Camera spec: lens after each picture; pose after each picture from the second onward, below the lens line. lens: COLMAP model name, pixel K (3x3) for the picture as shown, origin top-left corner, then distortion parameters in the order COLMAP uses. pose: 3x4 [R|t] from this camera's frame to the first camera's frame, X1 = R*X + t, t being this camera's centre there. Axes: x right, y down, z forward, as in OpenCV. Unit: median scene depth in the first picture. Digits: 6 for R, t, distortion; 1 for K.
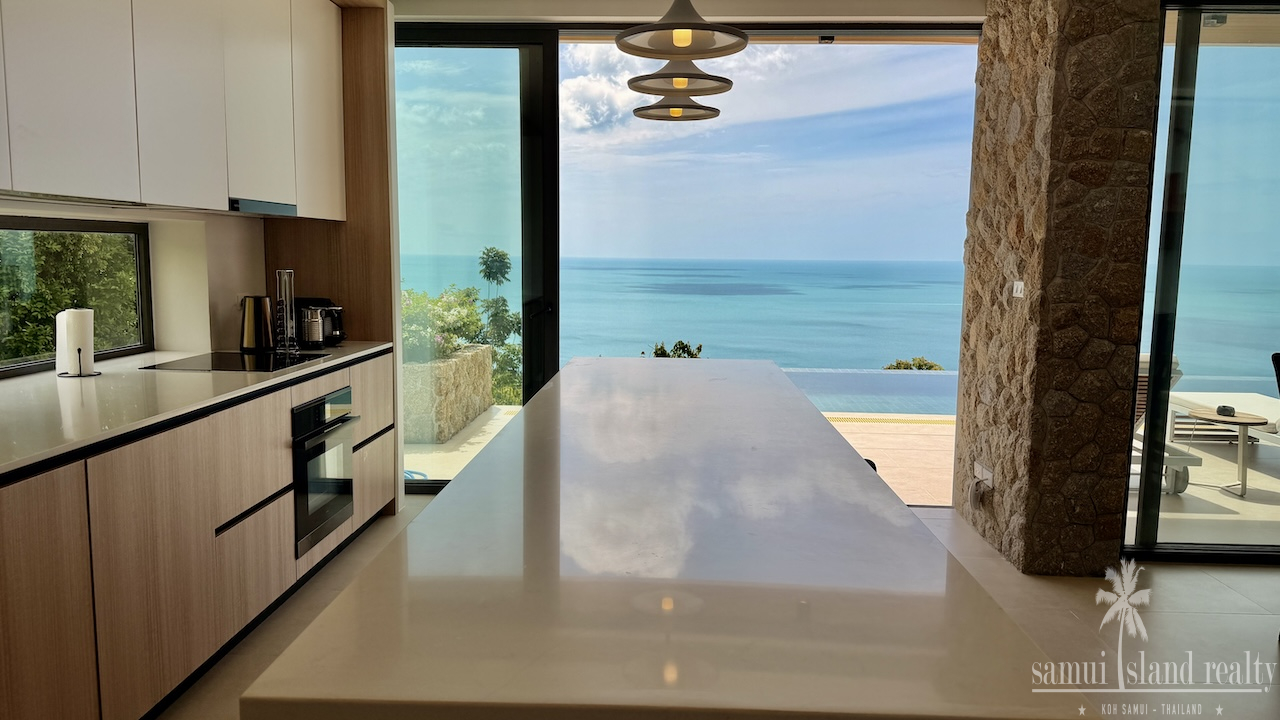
lens RADIAL K [[910.1, 0, 650.2], [0, 910.1, 347.3], [0, 0, 1]] dist [0.070102, -0.051162]
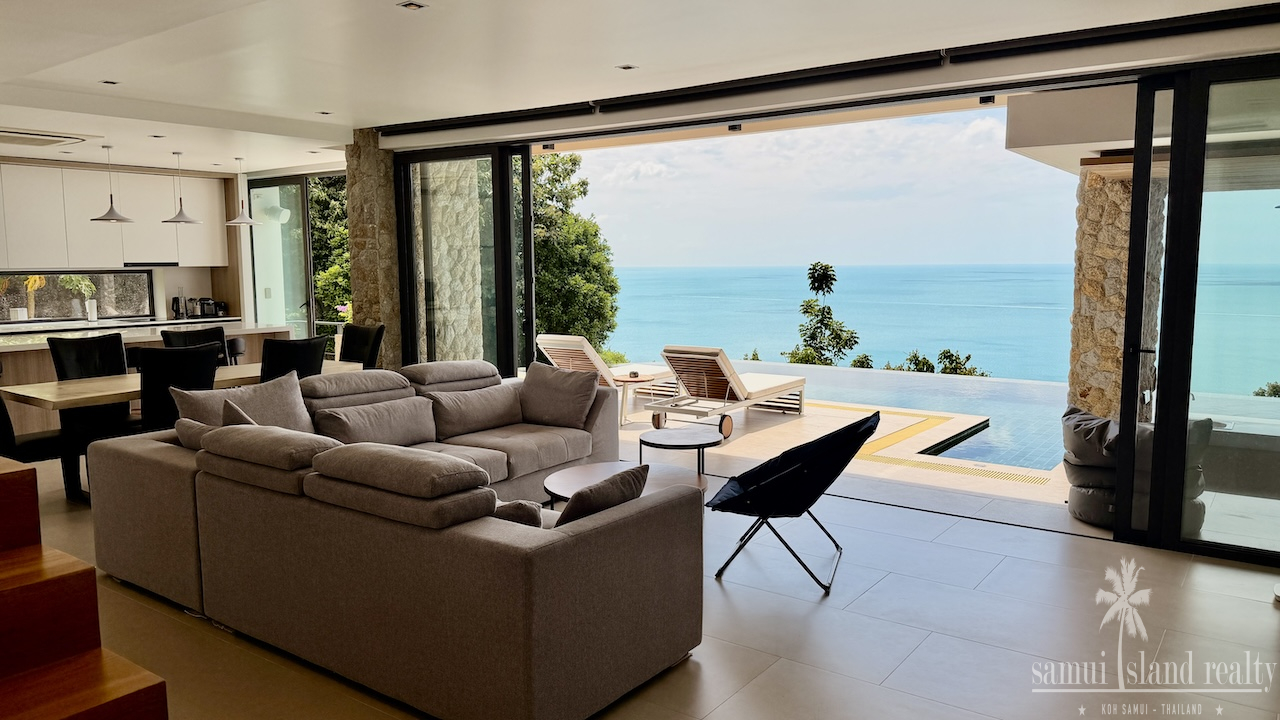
lens RADIAL K [[910.1, 0, 658.6], [0, 910.1, 366.4], [0, 0, 1]] dist [0.070102, -0.051162]
pose [[0.849187, 0.042393, -0.526388, 0.268971], [-0.038342, 0.999091, 0.018608, 0.004664], [0.526698, 0.004381, 0.850041, -0.060303]]
